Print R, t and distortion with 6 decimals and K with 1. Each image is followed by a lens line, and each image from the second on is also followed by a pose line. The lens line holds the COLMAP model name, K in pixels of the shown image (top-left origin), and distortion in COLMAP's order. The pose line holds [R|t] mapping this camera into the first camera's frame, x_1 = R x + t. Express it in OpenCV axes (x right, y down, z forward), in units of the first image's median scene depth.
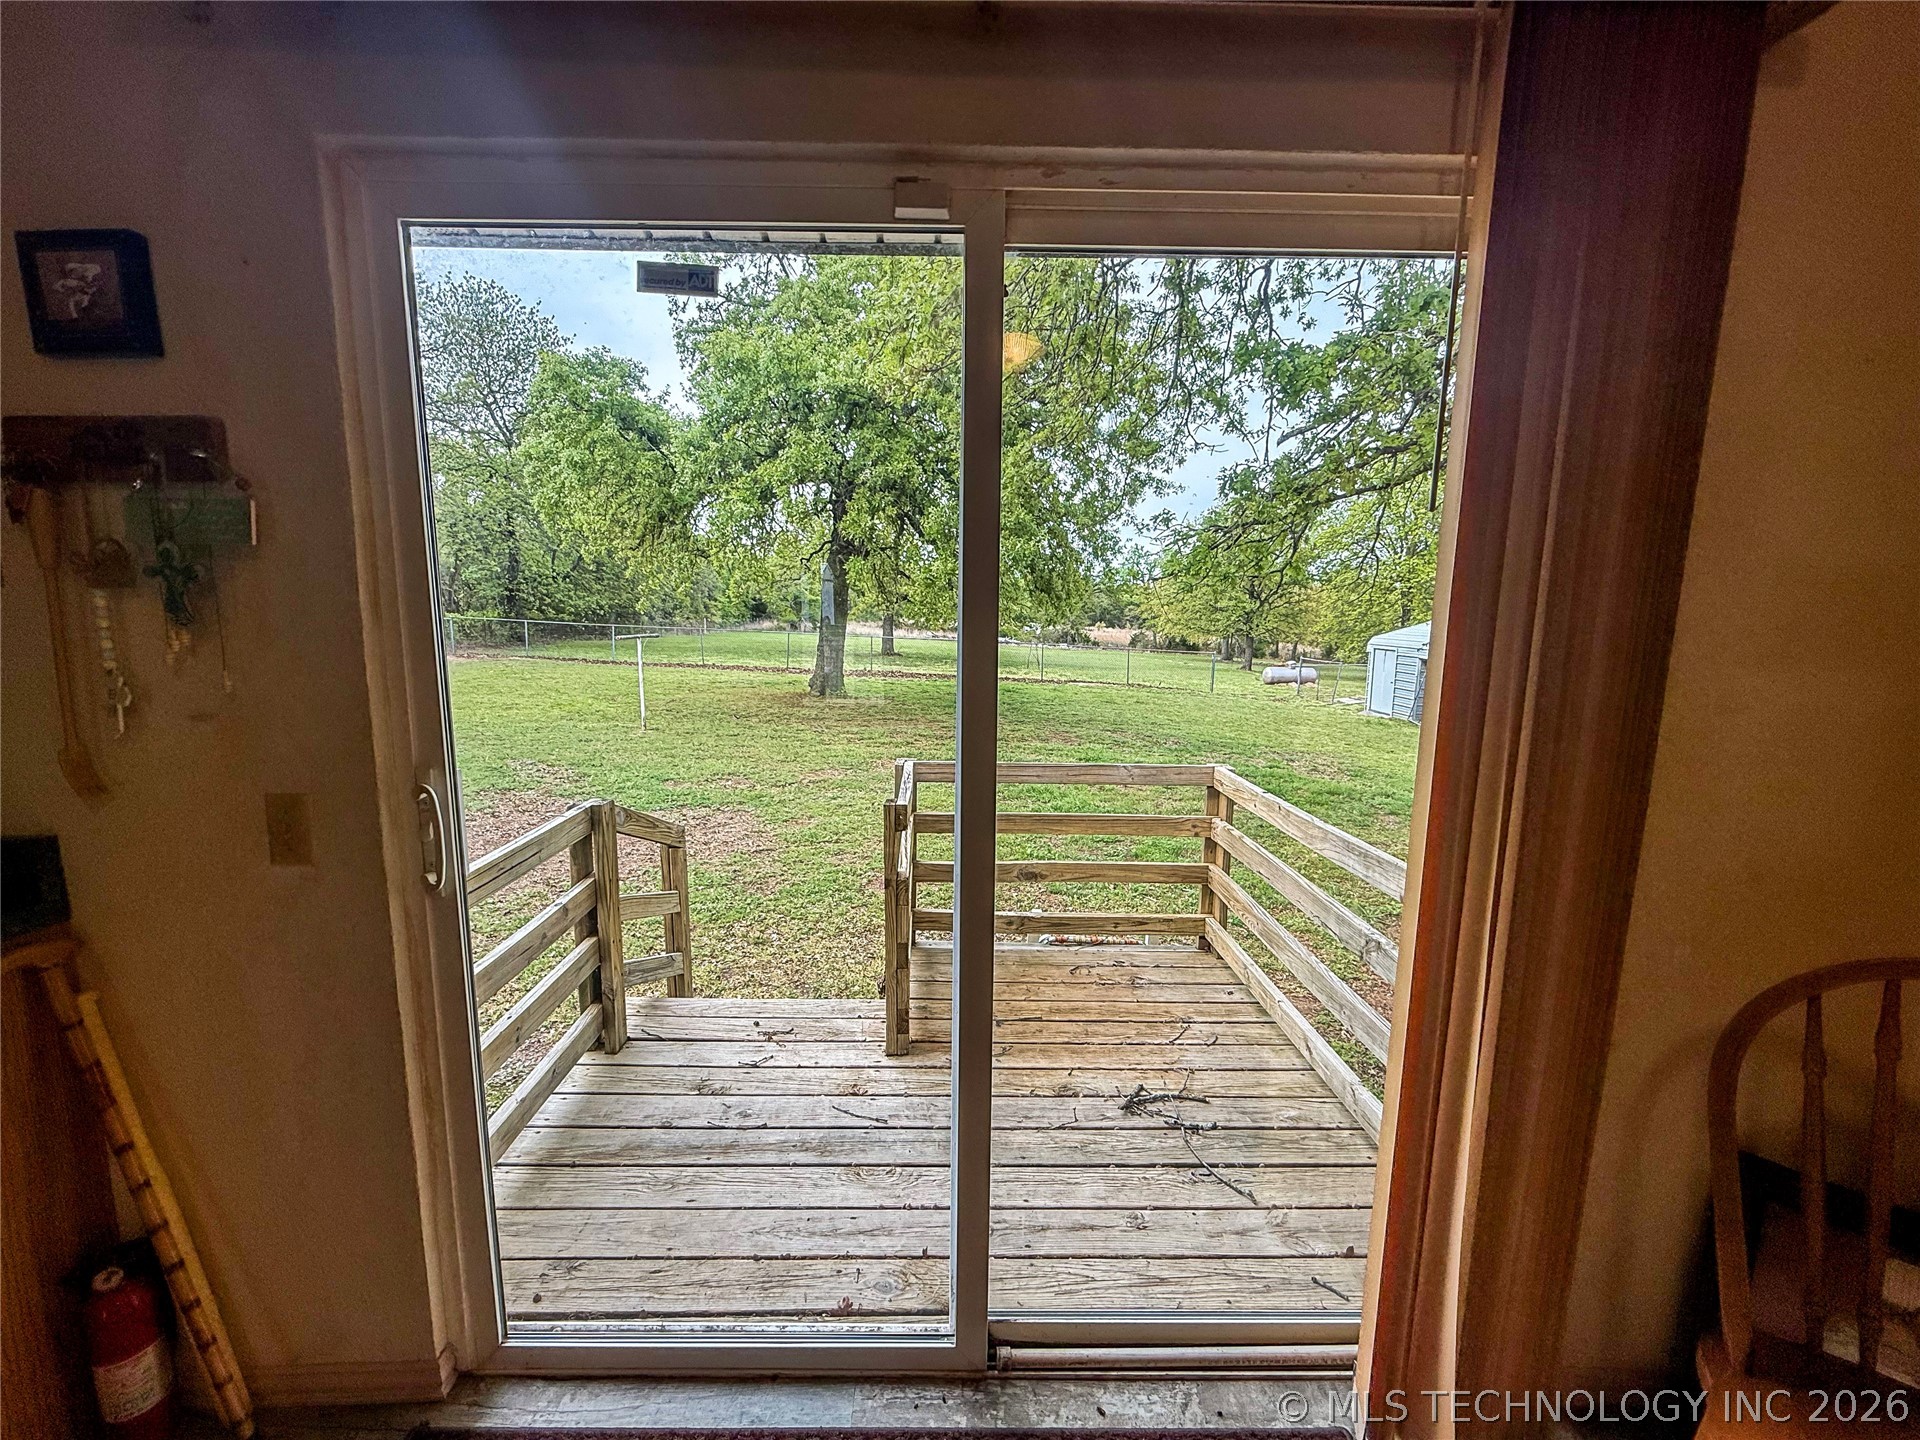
lens RADIAL K [[761.2, 0, 951.7], [0, 761.2, 718.1], [0, 0, 1]] dist [-0.002204, 0.000082]
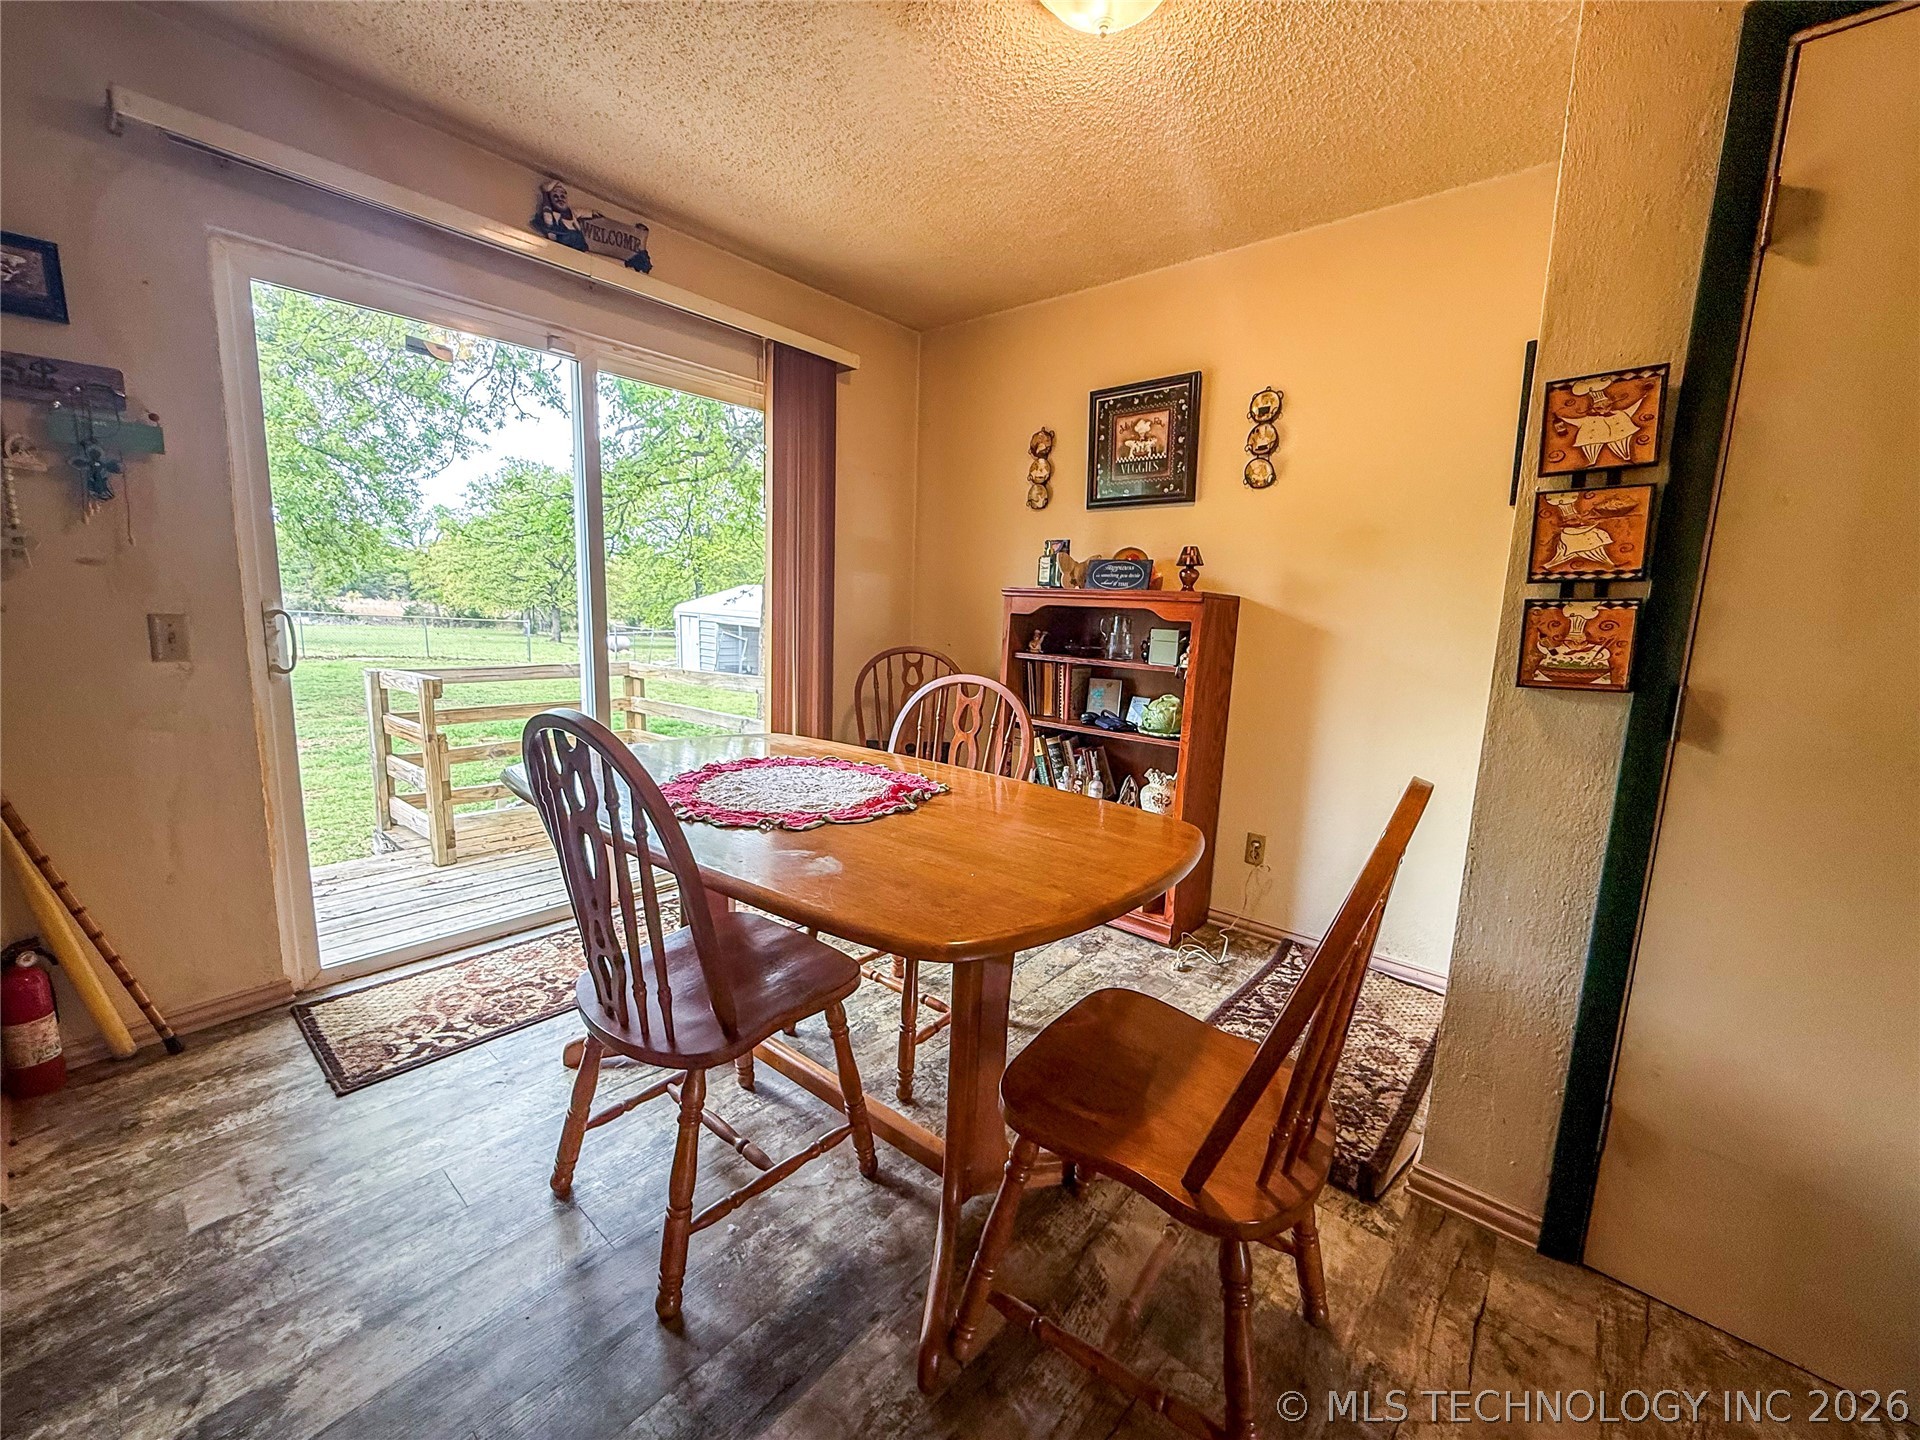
lens RADIAL K [[761.2, 0, 952.8], [0, 761.2, 714.8], [0, 0, 1]] dist [-0.002204, 0.000082]
pose [[0.654711, -0.101155, 0.749081, -0.104052], [0.079377, 0.994727, 0.064949, 0.034434], [-0.751700, 0.016937, 0.659287, -0.130032]]
